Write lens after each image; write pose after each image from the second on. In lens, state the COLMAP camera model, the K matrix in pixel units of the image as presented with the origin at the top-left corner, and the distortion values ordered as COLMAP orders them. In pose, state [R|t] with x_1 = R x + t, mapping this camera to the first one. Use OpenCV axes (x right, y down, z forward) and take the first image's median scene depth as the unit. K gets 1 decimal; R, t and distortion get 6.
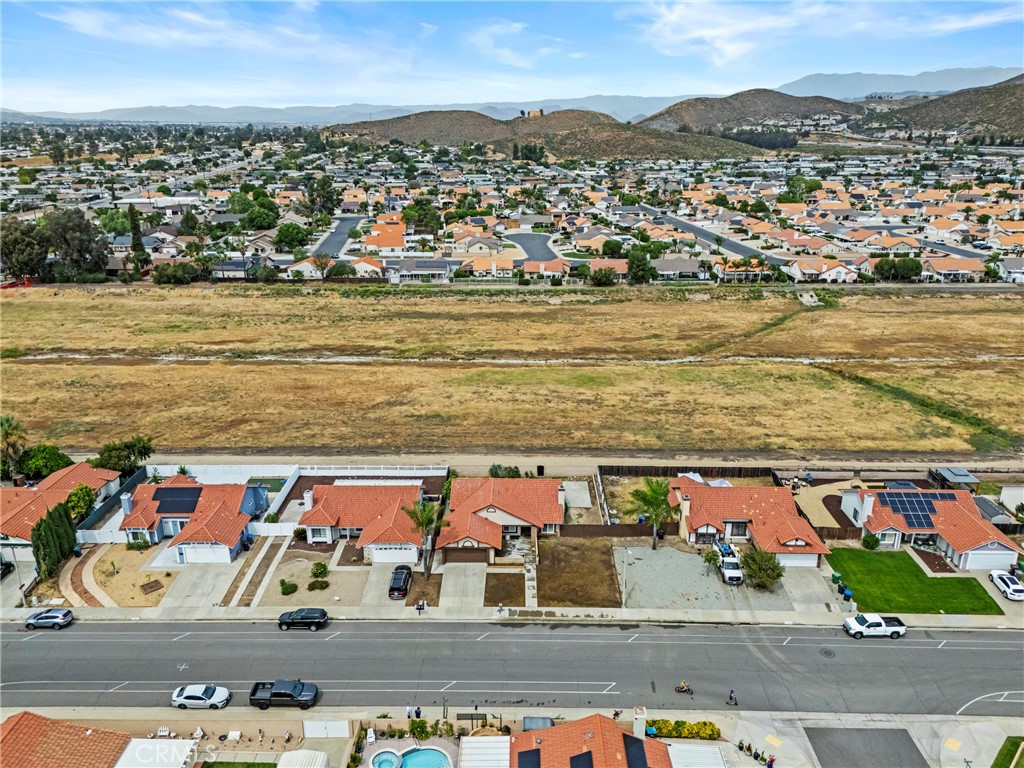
lens RADIAL K [[763.6, 0, 509.0], [0, 763.6, 380.7], [0, 0, 1]] dist [0.068943, -0.064280]
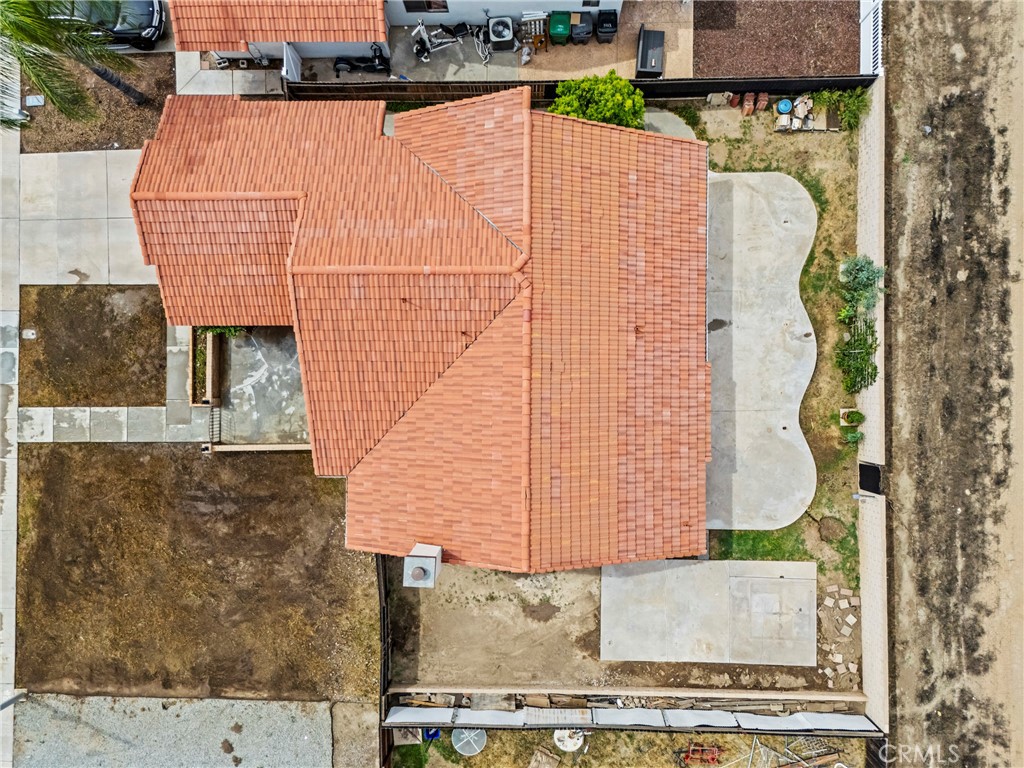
lens RADIAL K [[763.6, 0, 511.5], [0, 763.6, 383.5], [0, 0, 1]] dist [0.068943, -0.064280]
pose [[0.015499, 0.999854, -0.007137, 0.015038], [-0.296701, 0.011415, 0.954902, -0.091403], [0.954845, -0.012682, 0.296835, 0.997598]]
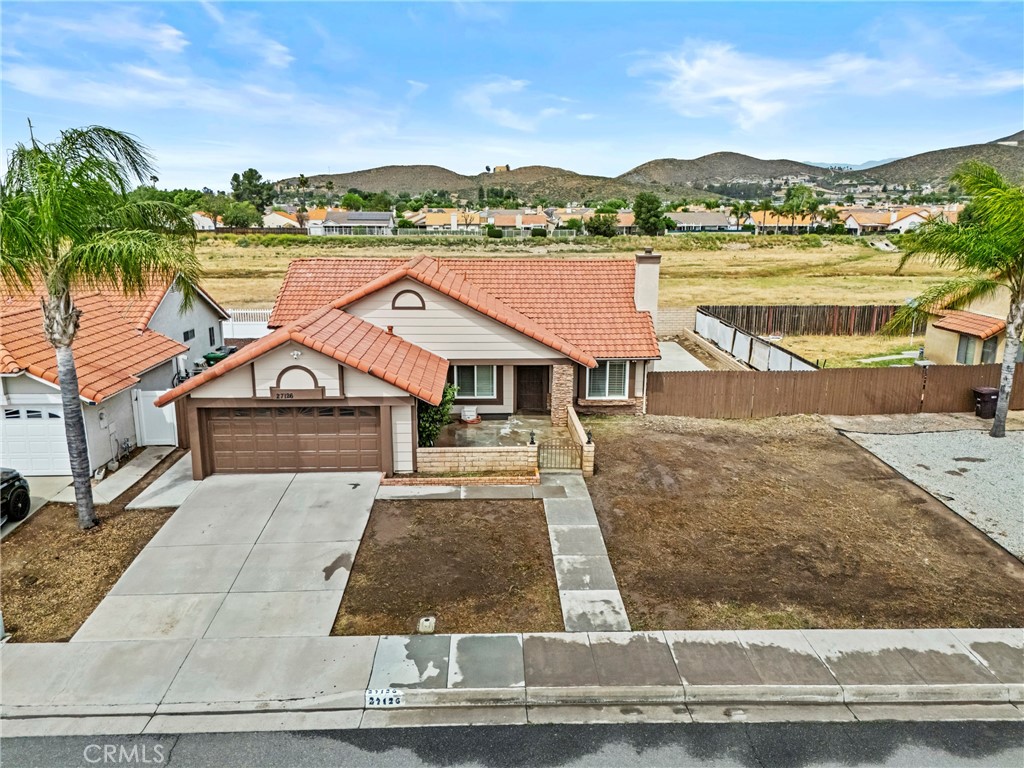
lens RADIAL K [[763.6, 0, 509.0], [0, 763.6, 389.1], [0, 0, 1]] dist [0.068943, -0.064280]
pose [[0.999020, -0.005772, 0.043882, 0.000653], [0.009867, 0.995554, -0.093674, 0.229486], [-0.043146, 0.094016, 0.994635, 0.735884]]
